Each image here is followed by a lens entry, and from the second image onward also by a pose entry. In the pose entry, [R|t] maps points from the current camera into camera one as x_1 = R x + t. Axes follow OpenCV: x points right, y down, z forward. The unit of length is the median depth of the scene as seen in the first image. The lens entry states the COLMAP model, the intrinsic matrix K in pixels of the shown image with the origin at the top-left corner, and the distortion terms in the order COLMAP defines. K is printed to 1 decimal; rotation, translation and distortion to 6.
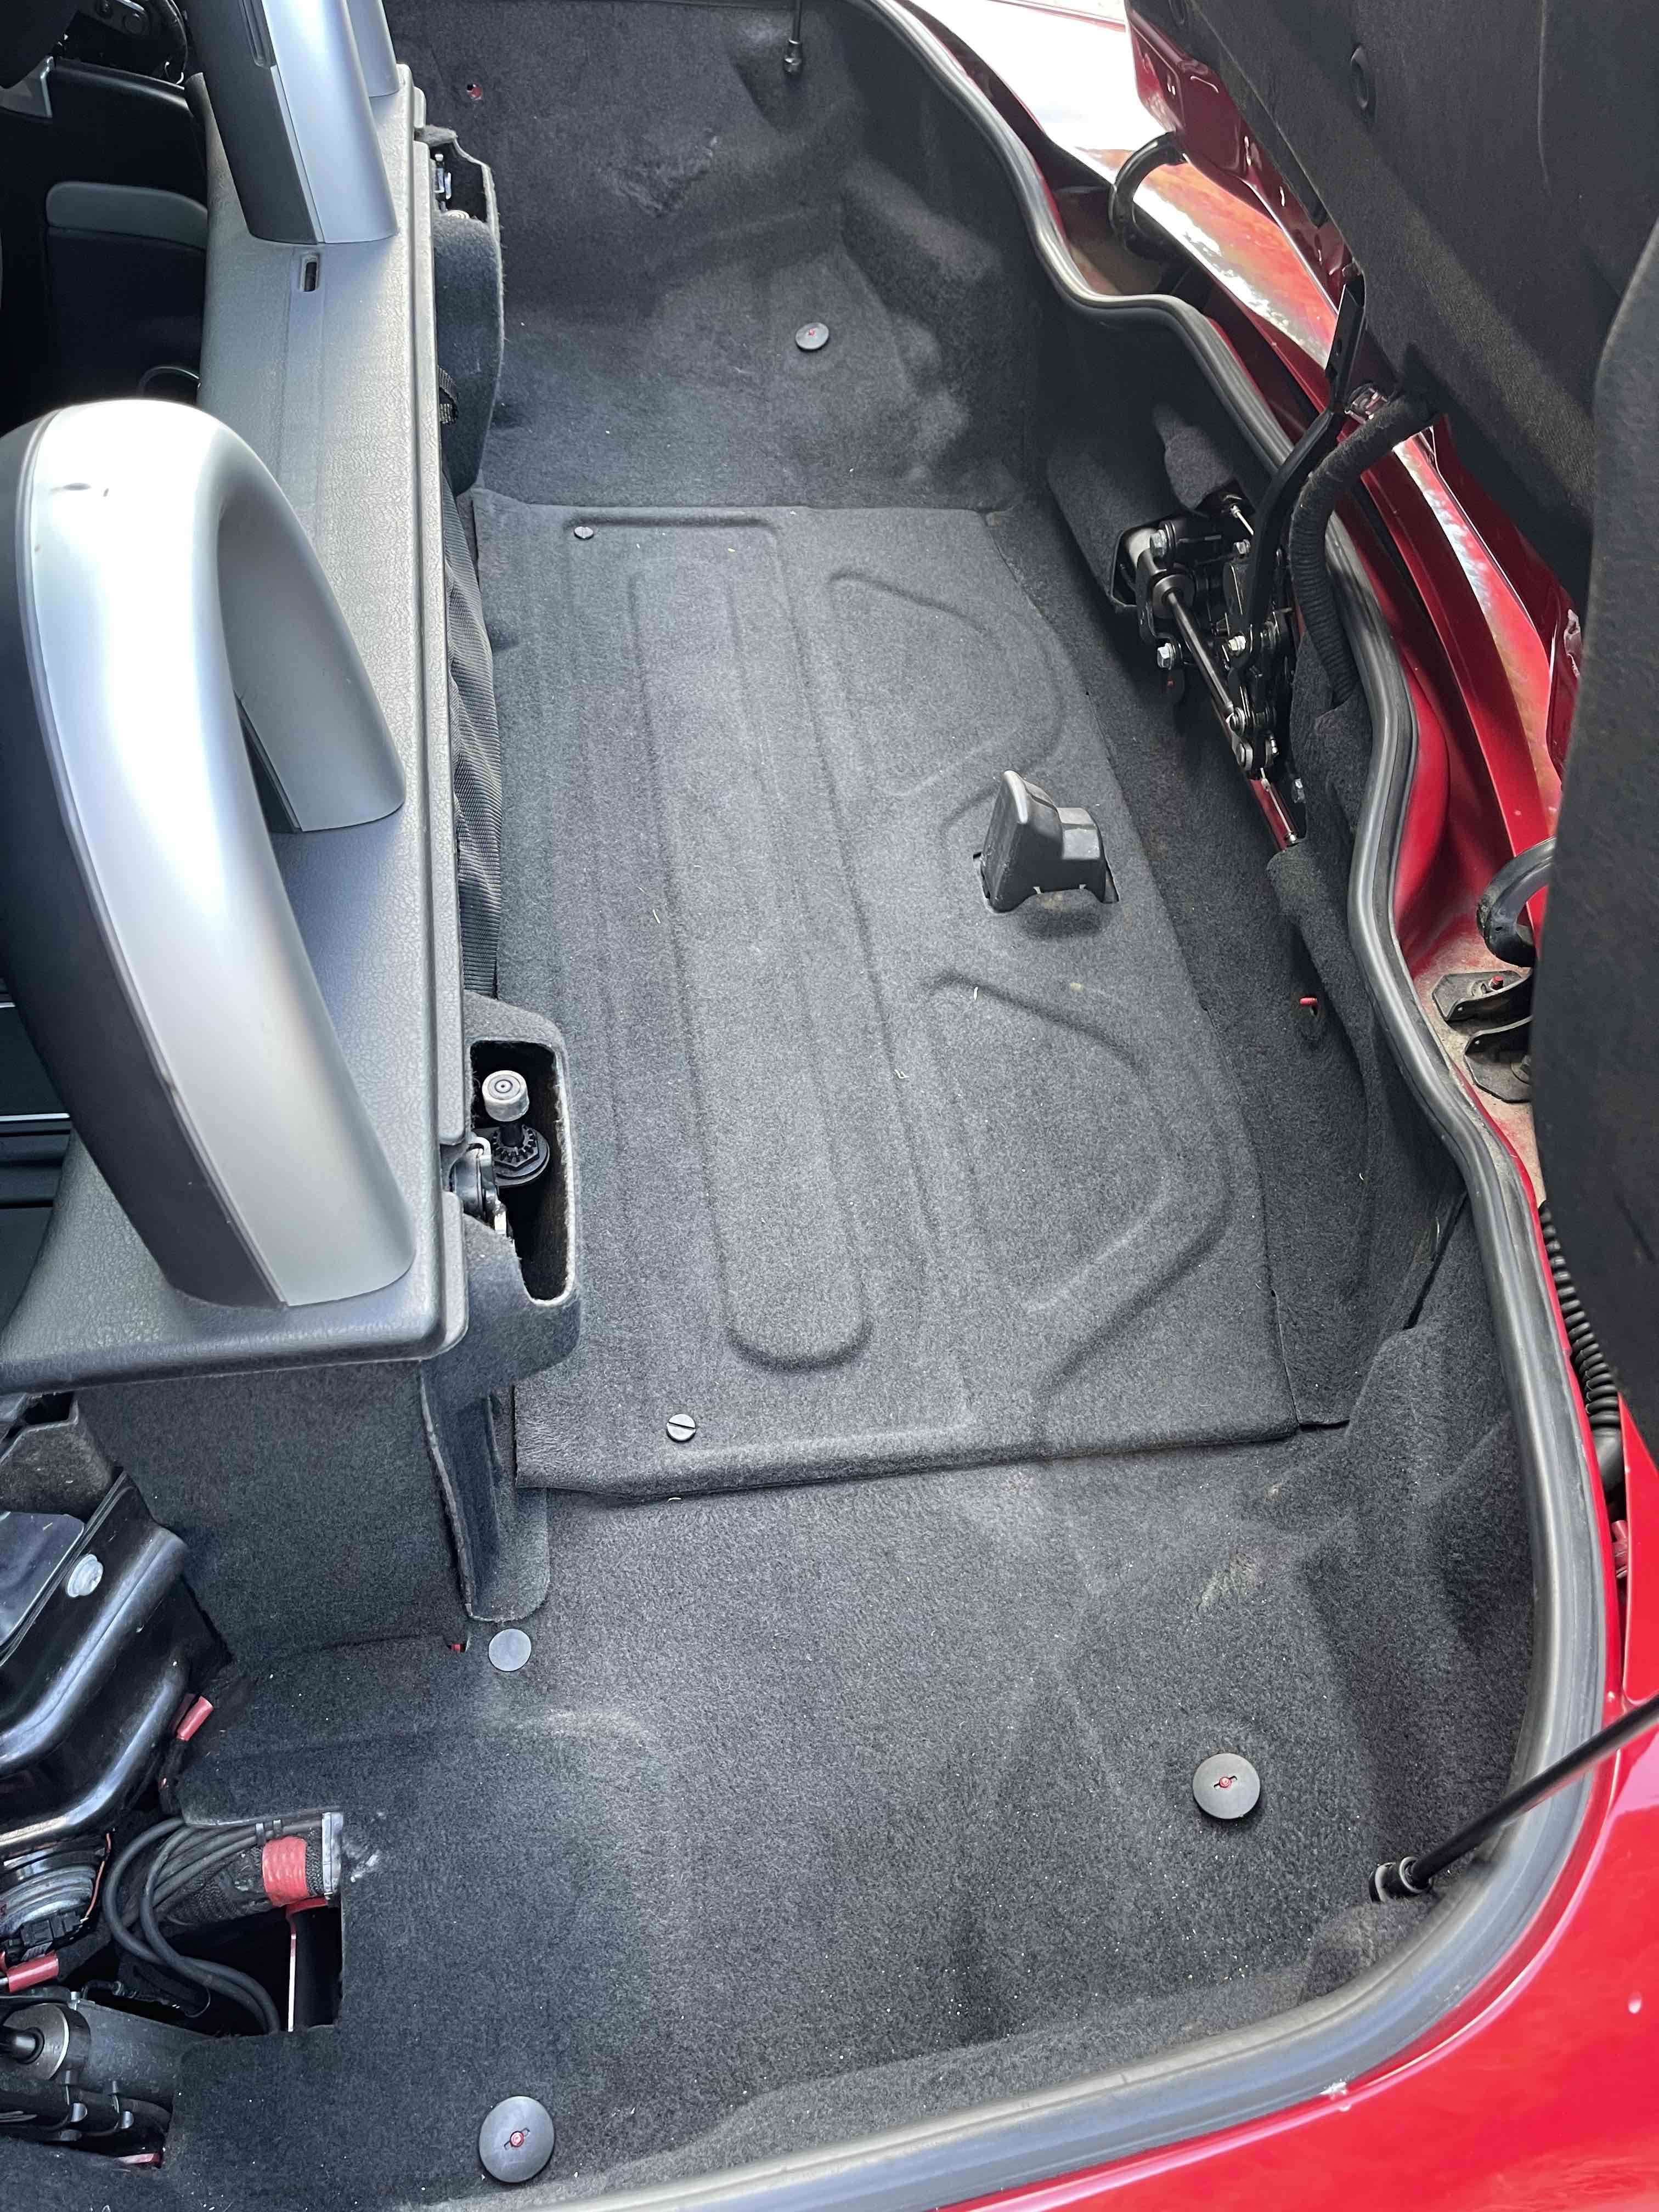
lens RADIAL K [[1675.0, 0, 833.3], [0, 1675.0, 1122.3], [0, 0, 1]] dist [0.034309, -0.055197]
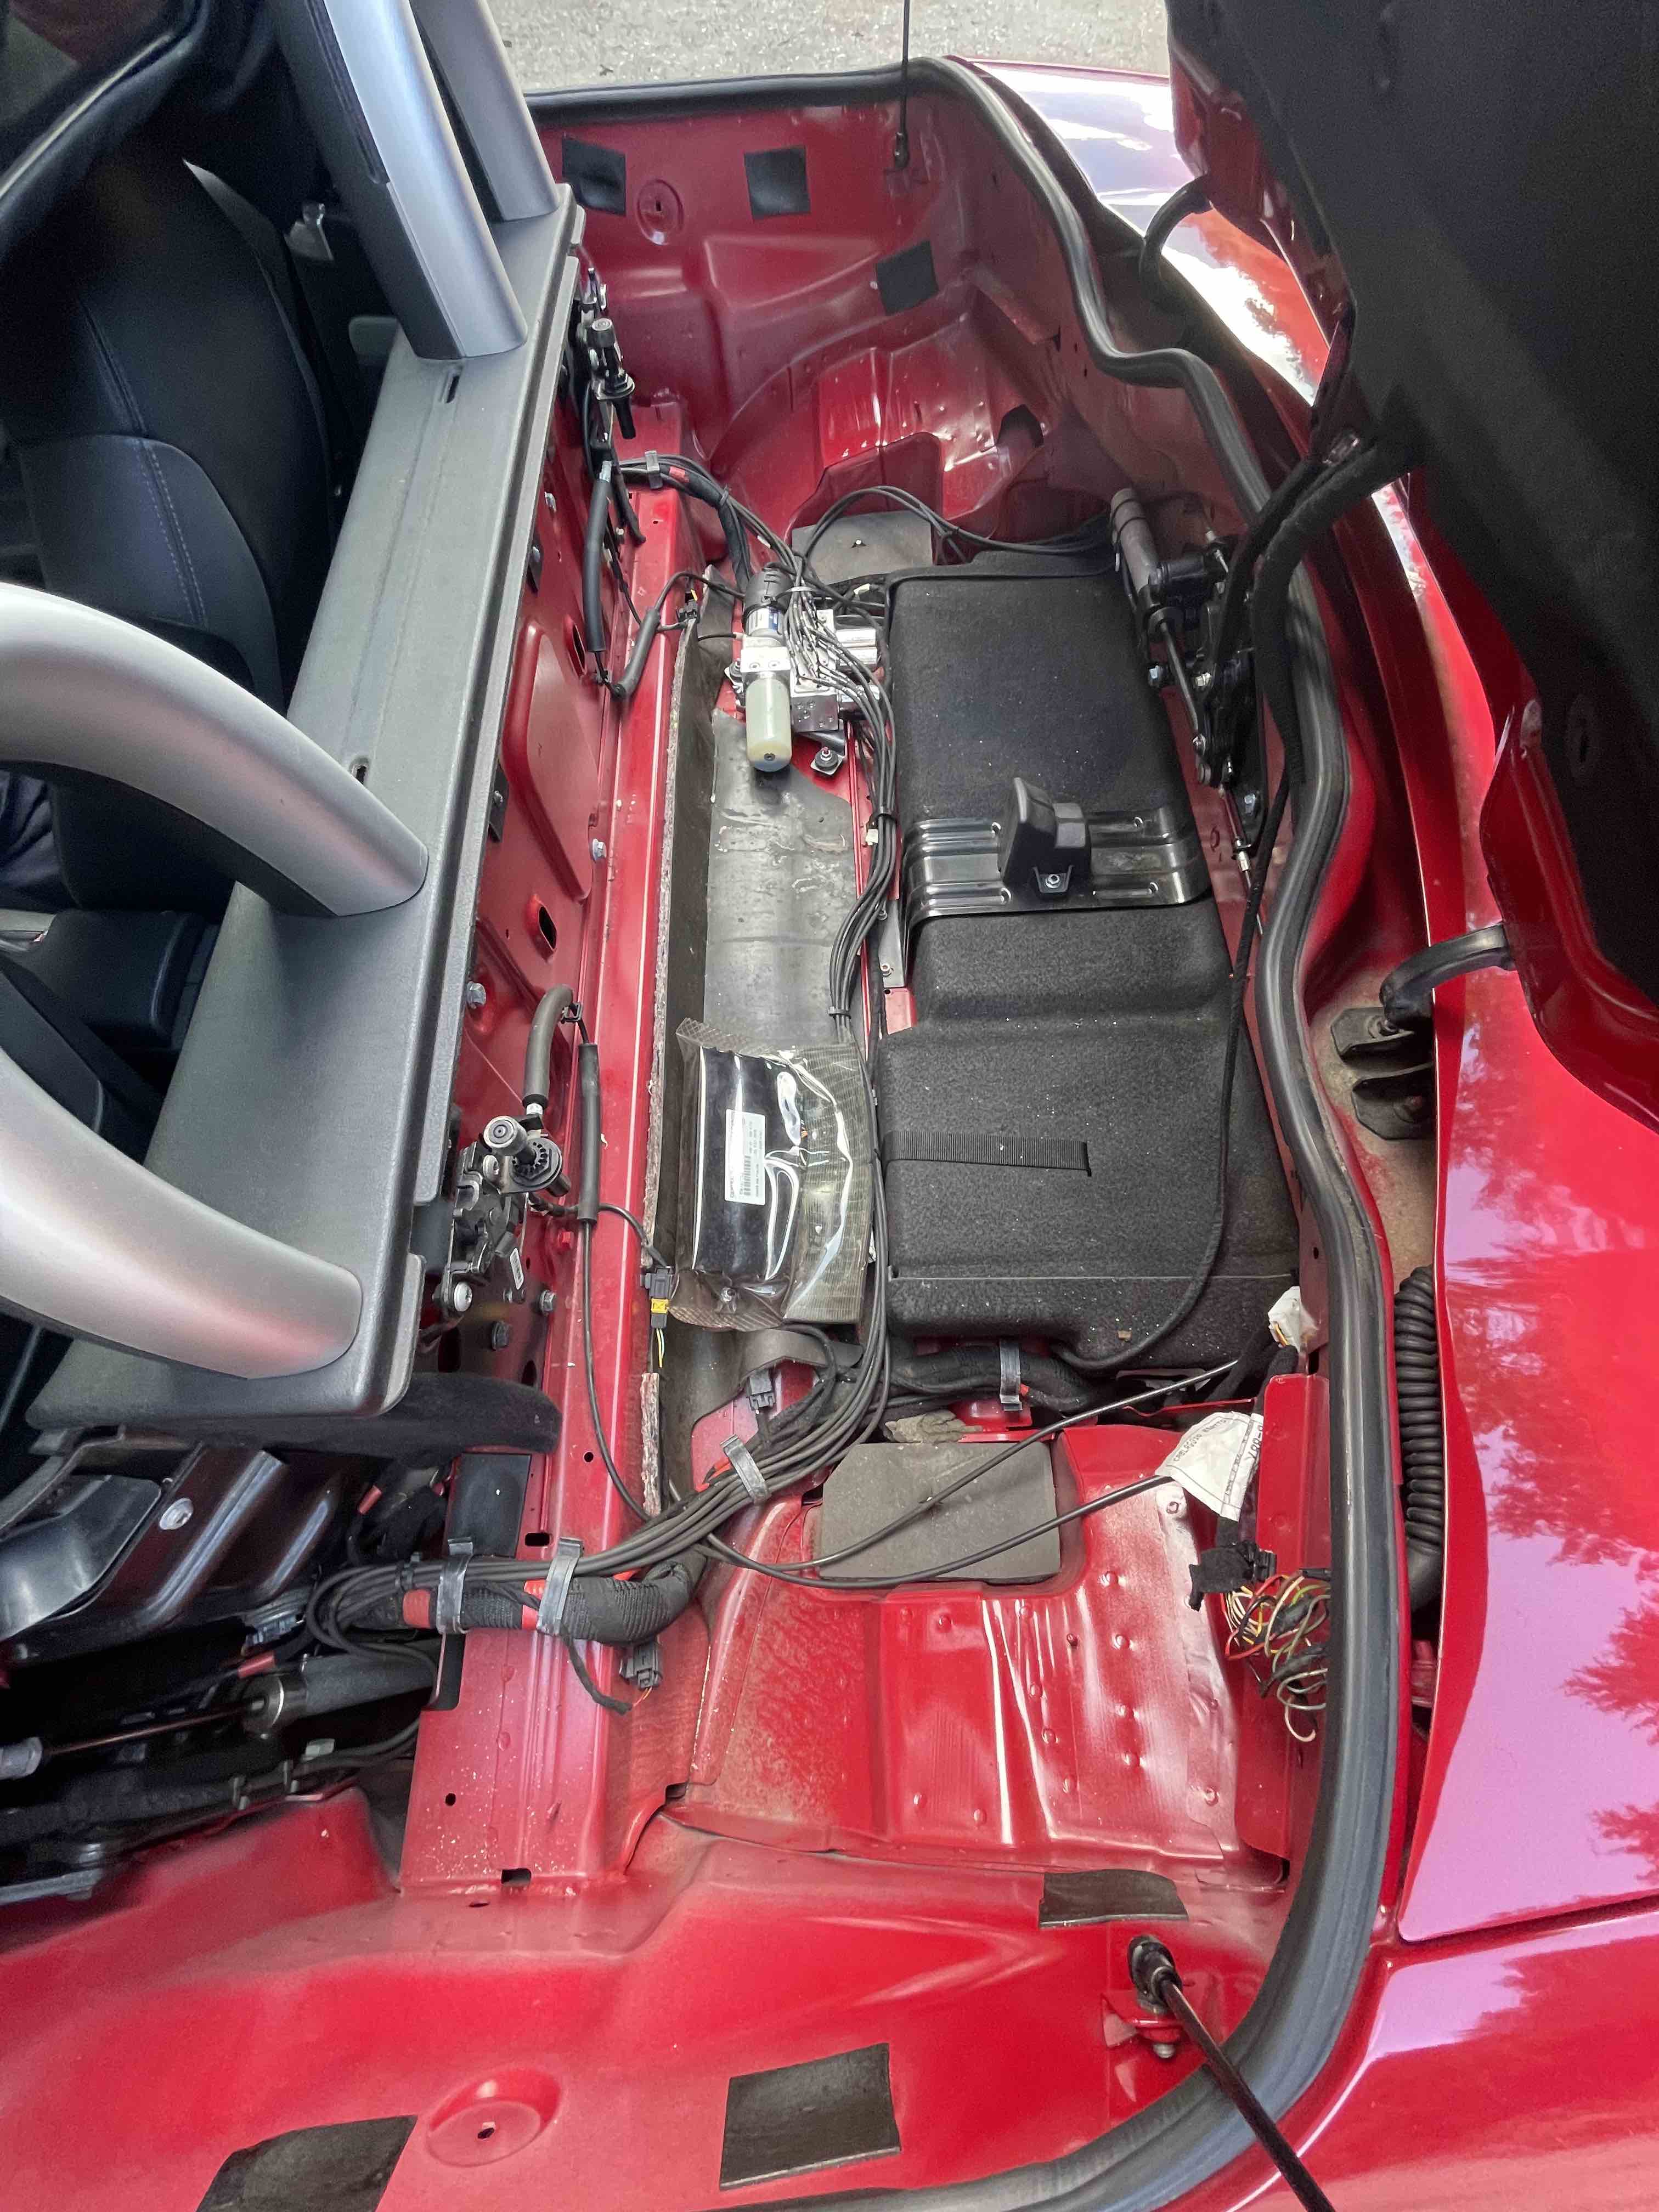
lens RADIAL K [[875.5, 0, 841.1], [0, 875.5, 1096.2], [0, 0, 1]] dist [-0.014622, 0.001399]
pose [[0.984489, 0.058752, -0.165317, 0.104029], [-0.018720, 0.972061, 0.233982, -0.134658], [0.174445, -0.227258, 0.958083, 0.292683]]
